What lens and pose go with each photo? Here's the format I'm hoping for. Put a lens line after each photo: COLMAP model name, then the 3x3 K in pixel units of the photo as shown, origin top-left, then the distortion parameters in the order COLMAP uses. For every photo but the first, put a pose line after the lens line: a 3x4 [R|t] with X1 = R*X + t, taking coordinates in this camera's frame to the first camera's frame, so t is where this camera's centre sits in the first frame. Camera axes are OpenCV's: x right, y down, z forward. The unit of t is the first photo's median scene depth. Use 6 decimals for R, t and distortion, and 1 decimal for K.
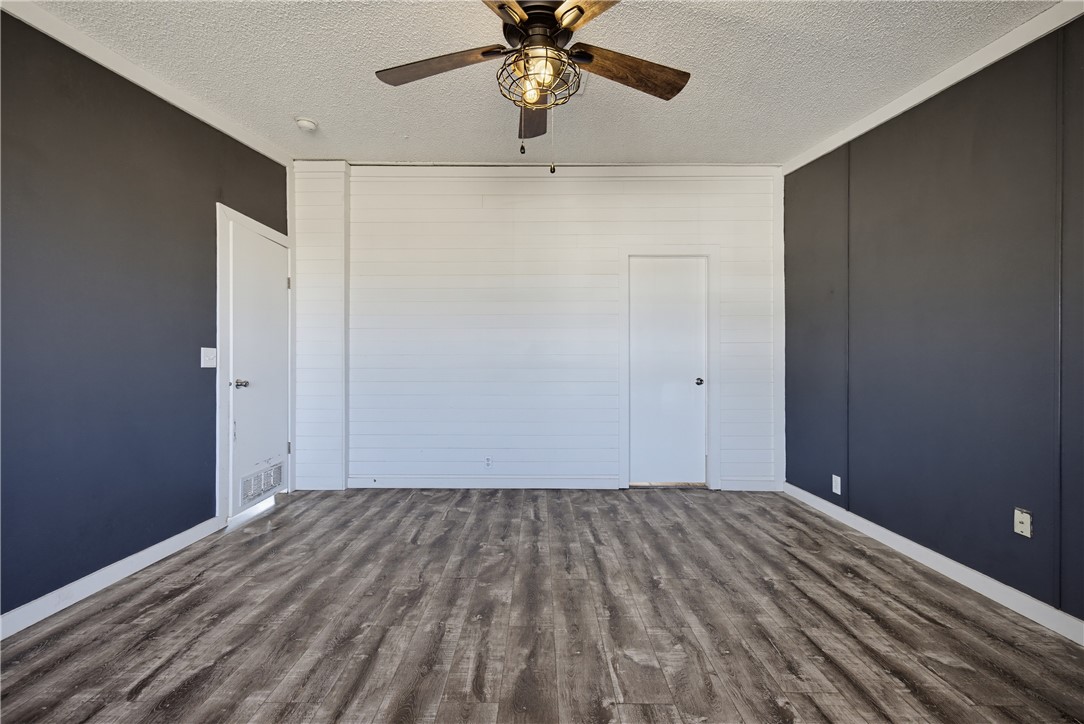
lens RADIAL K [[443.4, 0, 541.2], [0, 443.4, 363.3], [0, 0, 1]] dist [0.004785, 0.000266]
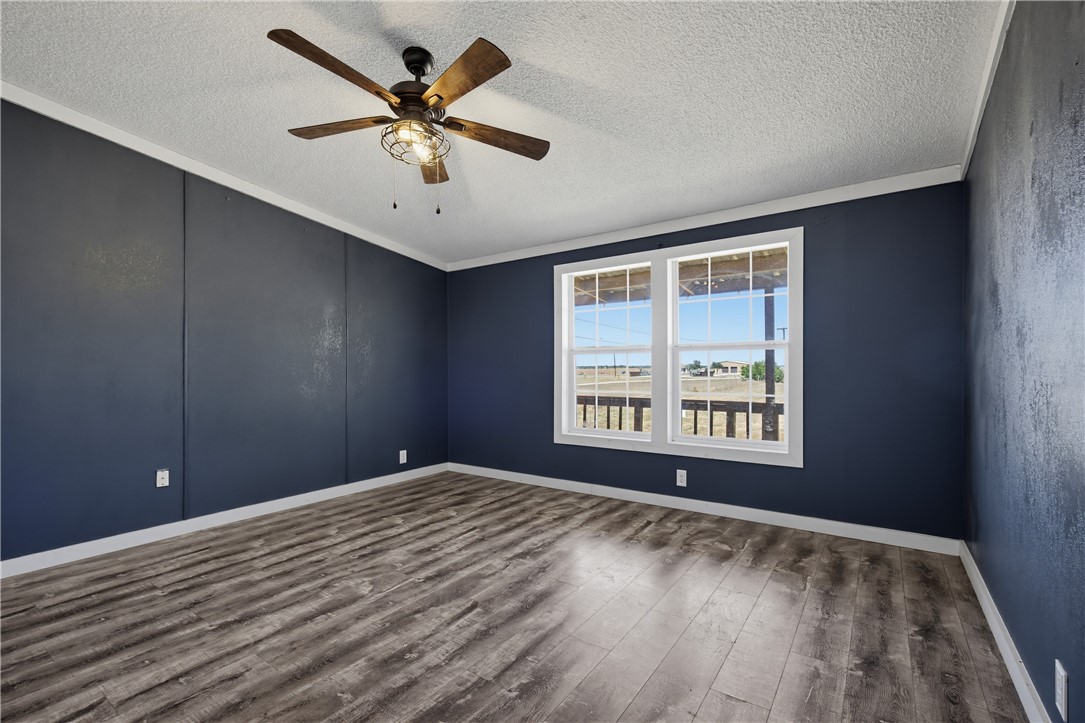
lens RADIAL K [[507.4, 0, 541.4], [0, 507.4, 367.6], [0, 0, 1]] dist [-0.001120, 0.000022]
pose [[-0.825130, 0.005135, 0.564920, -0.959410], [0.001618, 0.999976, -0.006727, -0.002078], [-0.564941, -0.004637, -0.825118, 1.725276]]
